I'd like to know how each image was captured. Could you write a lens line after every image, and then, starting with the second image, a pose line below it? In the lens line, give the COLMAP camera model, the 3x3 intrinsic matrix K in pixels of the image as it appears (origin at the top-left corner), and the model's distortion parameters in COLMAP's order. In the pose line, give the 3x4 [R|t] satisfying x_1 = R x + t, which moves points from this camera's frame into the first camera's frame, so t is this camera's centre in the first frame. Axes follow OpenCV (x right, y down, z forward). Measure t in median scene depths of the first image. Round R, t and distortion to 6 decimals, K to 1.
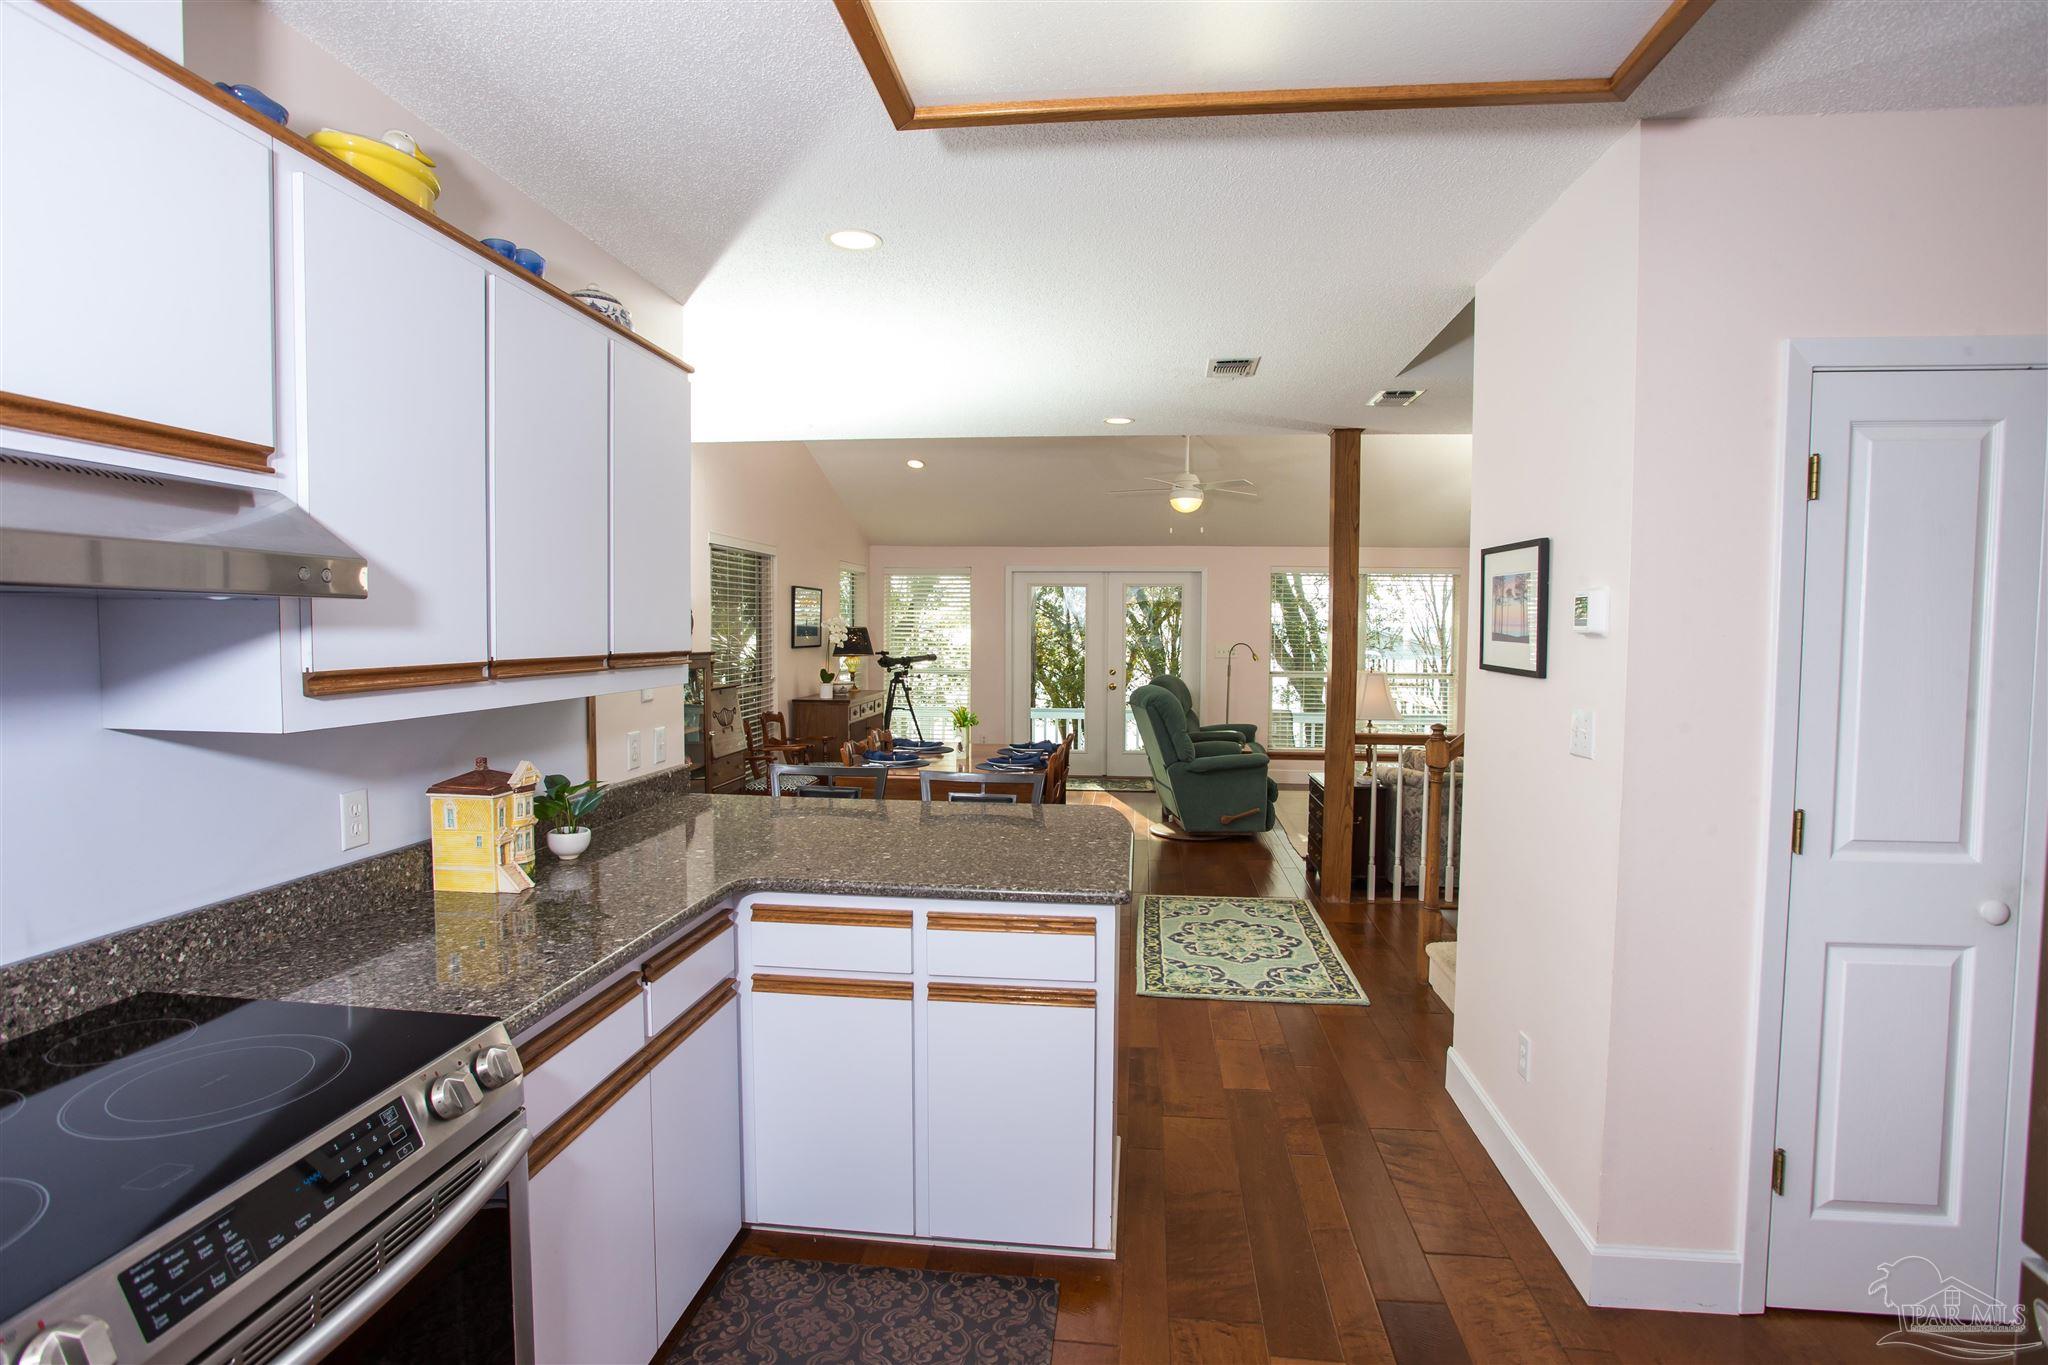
lens RADIAL K [[1044.2, 0, 1006.2], [0, 1044.2, 681.2], [0, 0, 1]] dist [-0.004872, -0.000084]
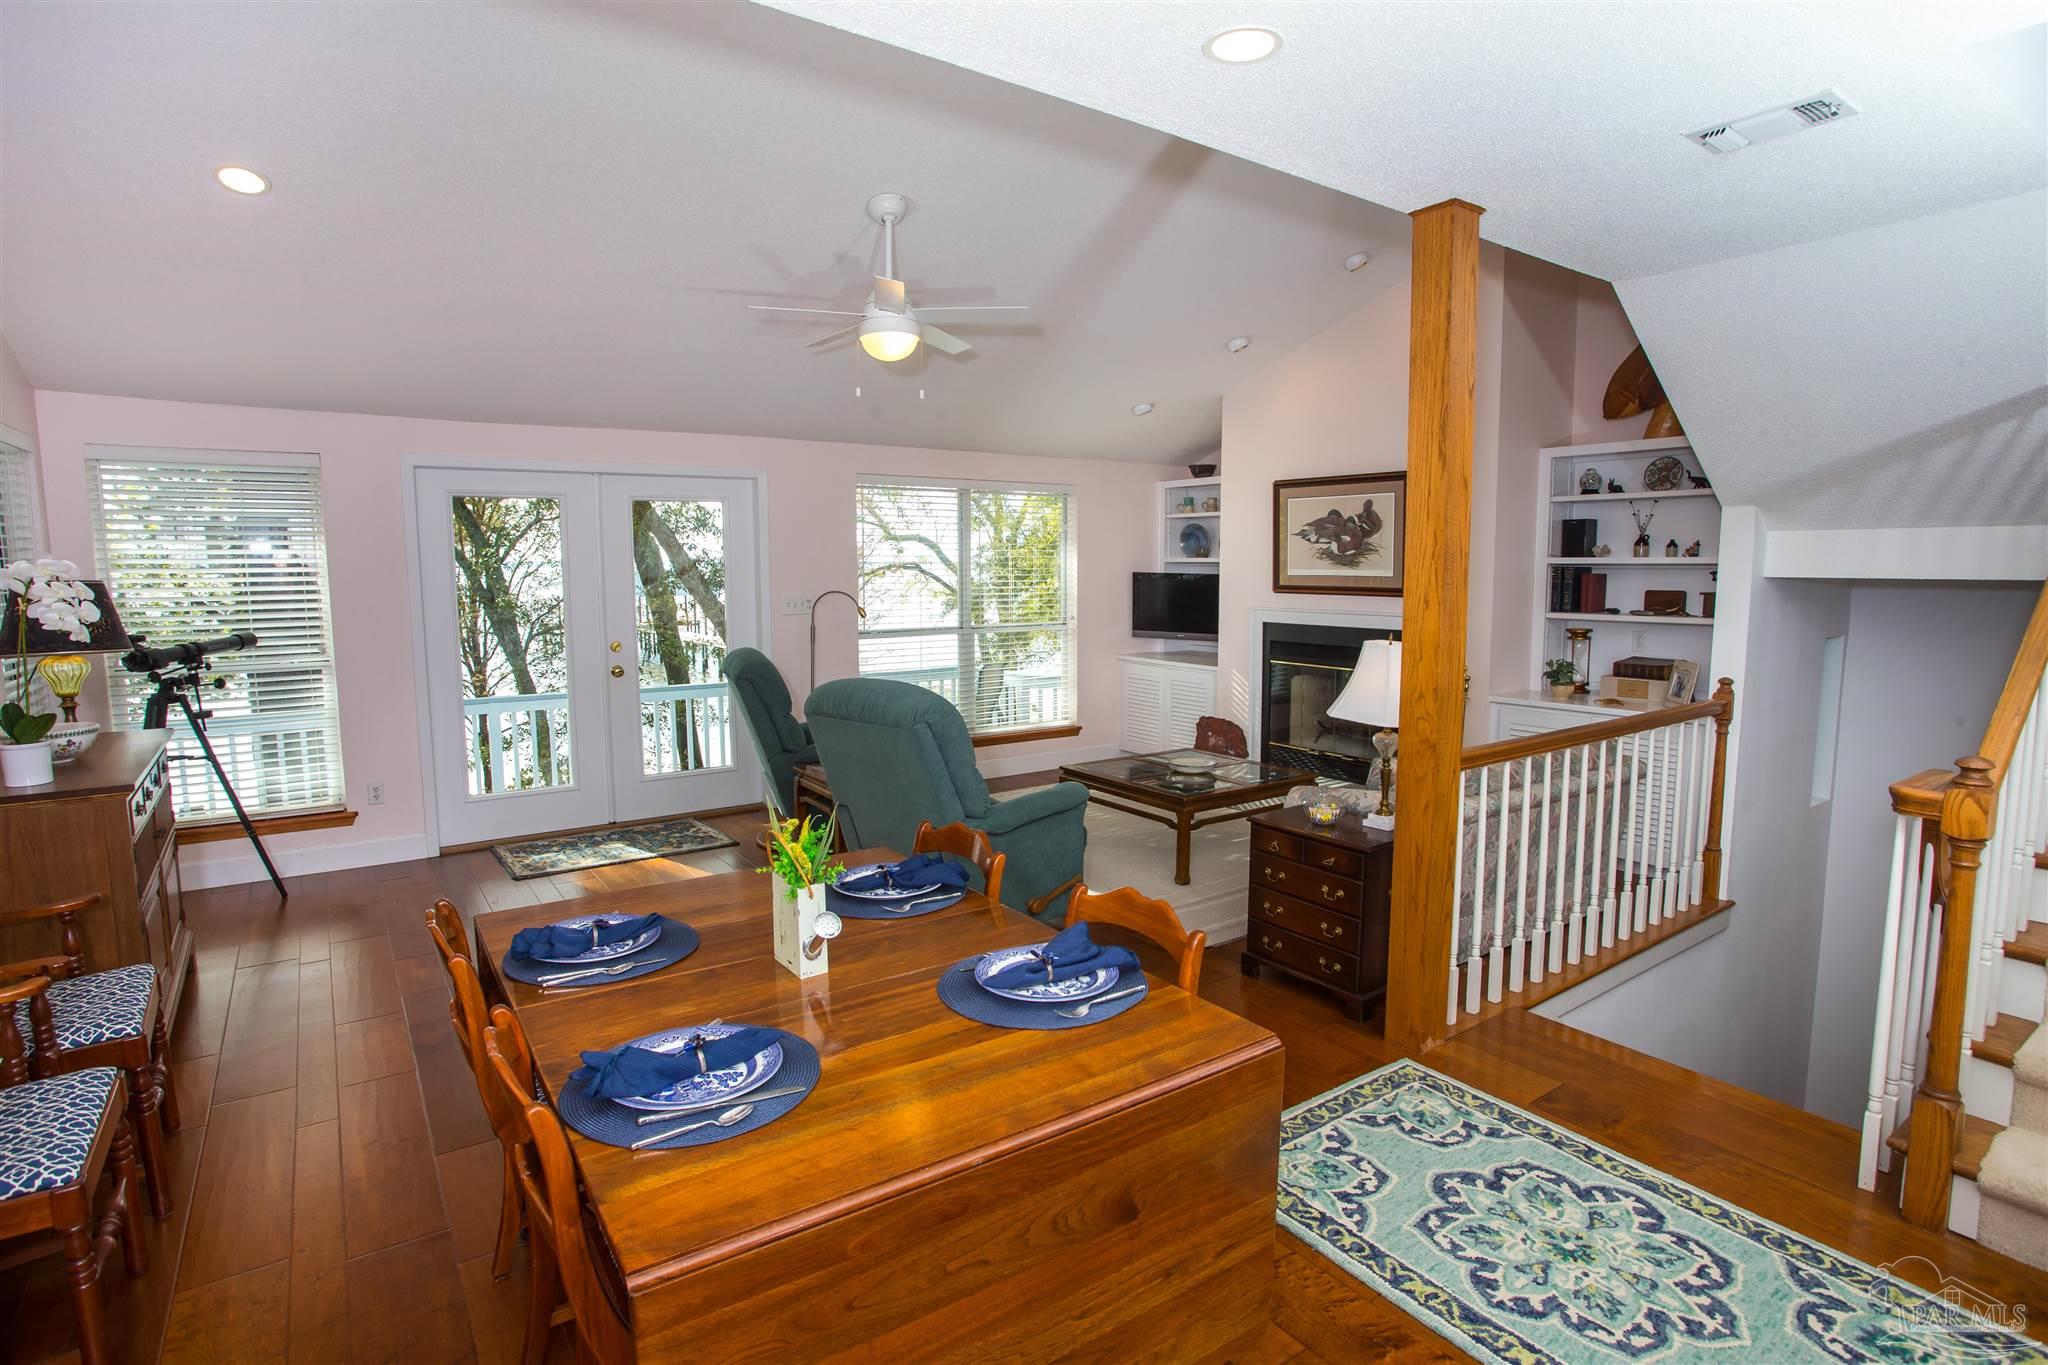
lens RADIAL K [[1041.5, 0, 1022.1], [0, 1041.5, 689.0], [0, 0, 1]] dist [-0.026328, 0.002563]
pose [[0.736422, -0.090608, 0.670427, -0.155735], [0.041610, 0.995181, 0.088792, -0.034147], [-0.675241, -0.037492, 0.736643, 0.515246]]
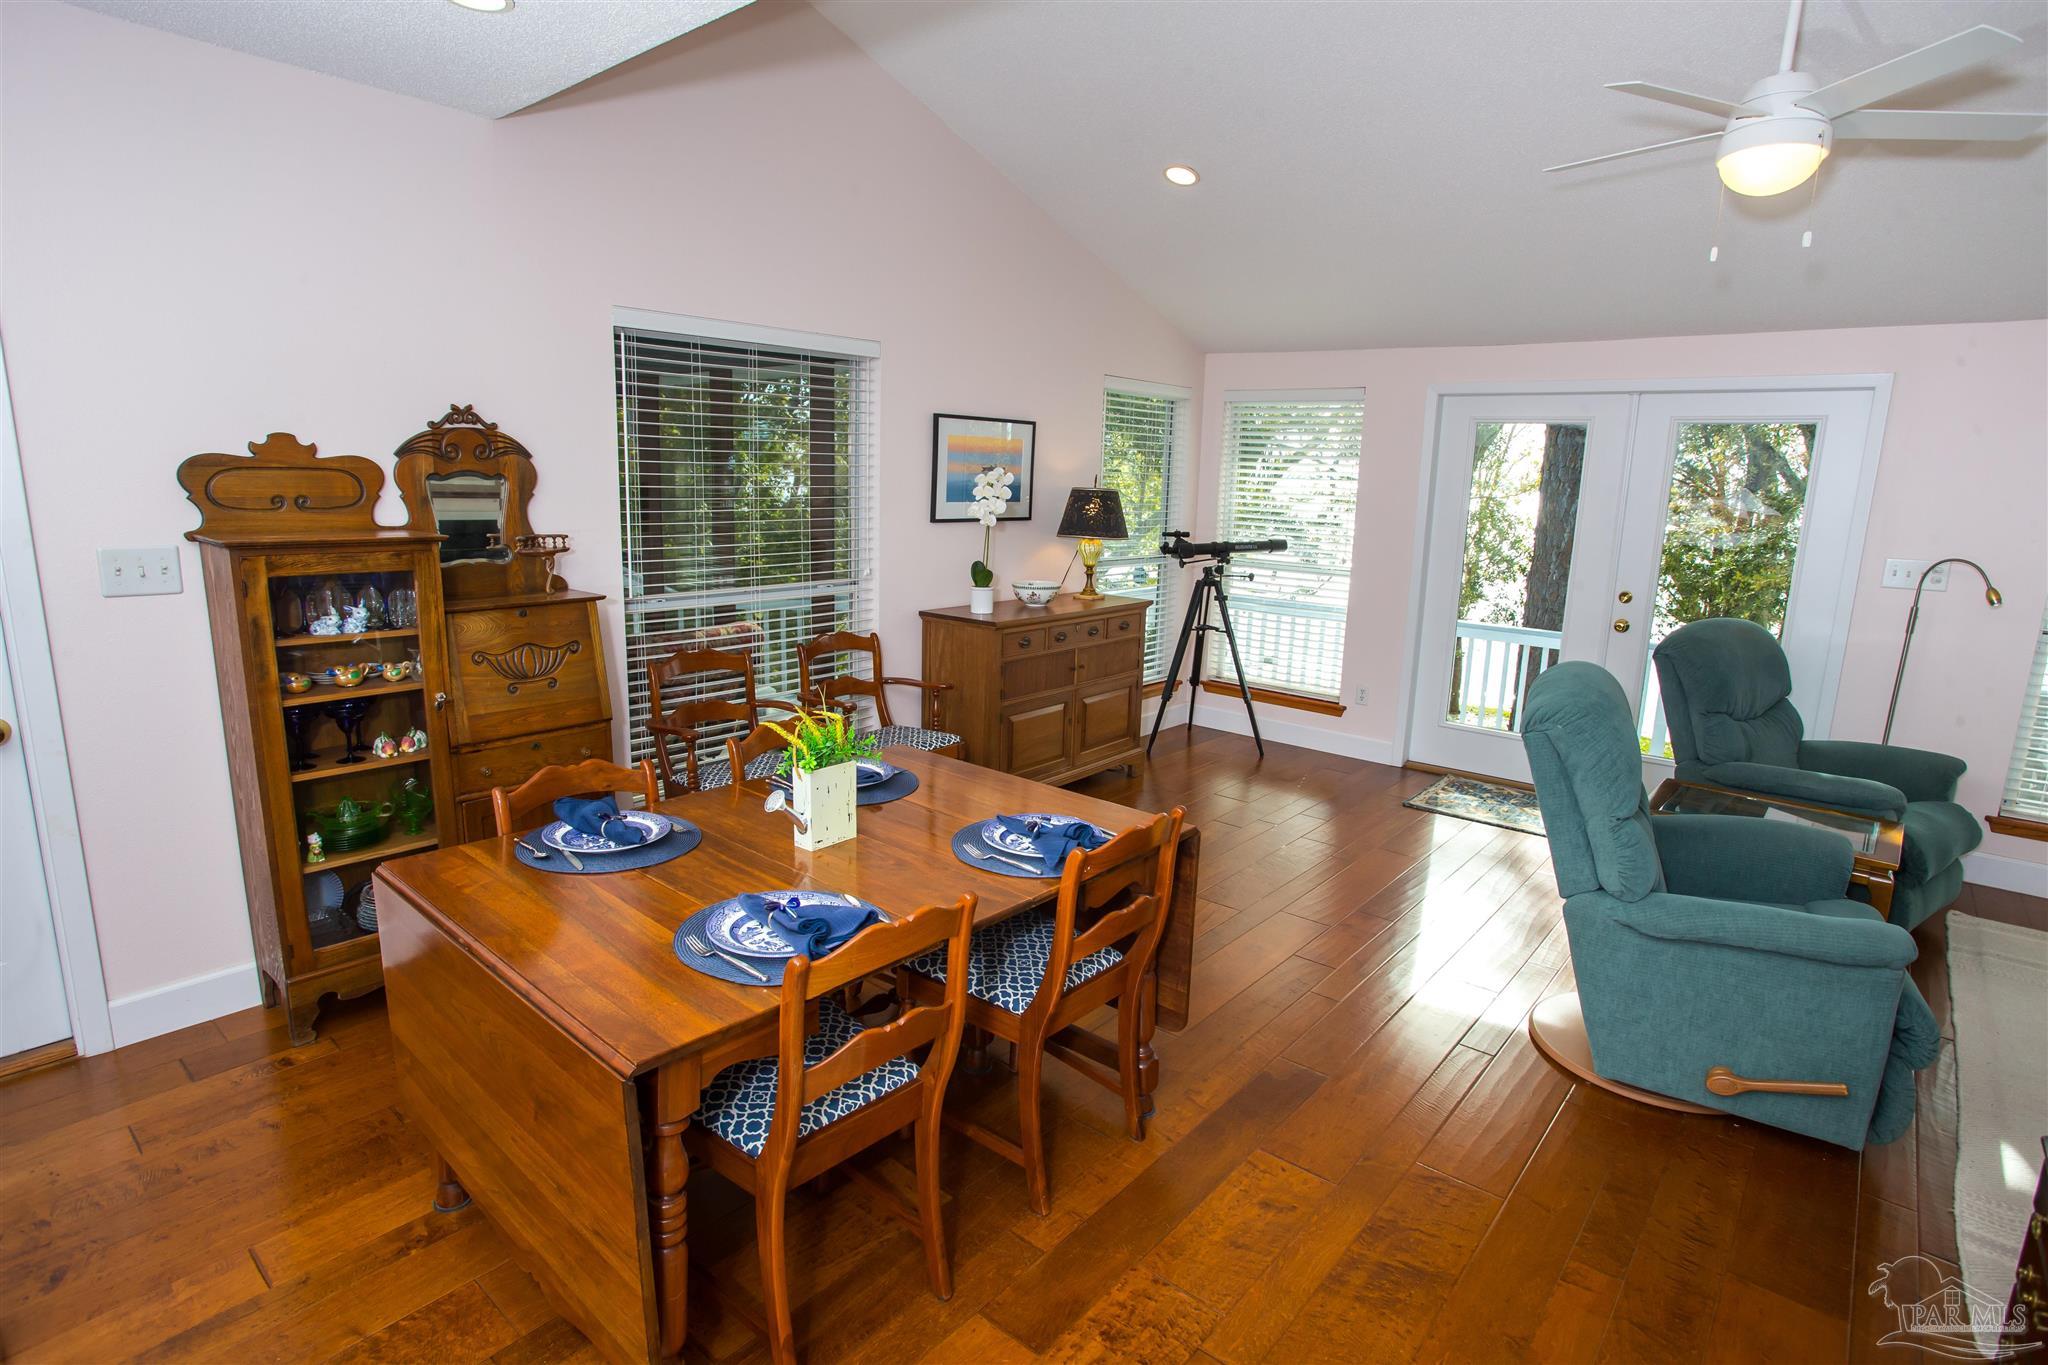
lens RADIAL K [[1041.5, 0, 1031.1], [0, 1041.5, 681.9], [0, 0, 1]] dist [-0.026328, 0.002563]
pose [[0.837330, 0.129085, -0.531240, 0.163533], [-0.053348, 0.986380, 0.155593, -0.037878], [0.544089, -0.101942, 0.832812, 0.531168]]
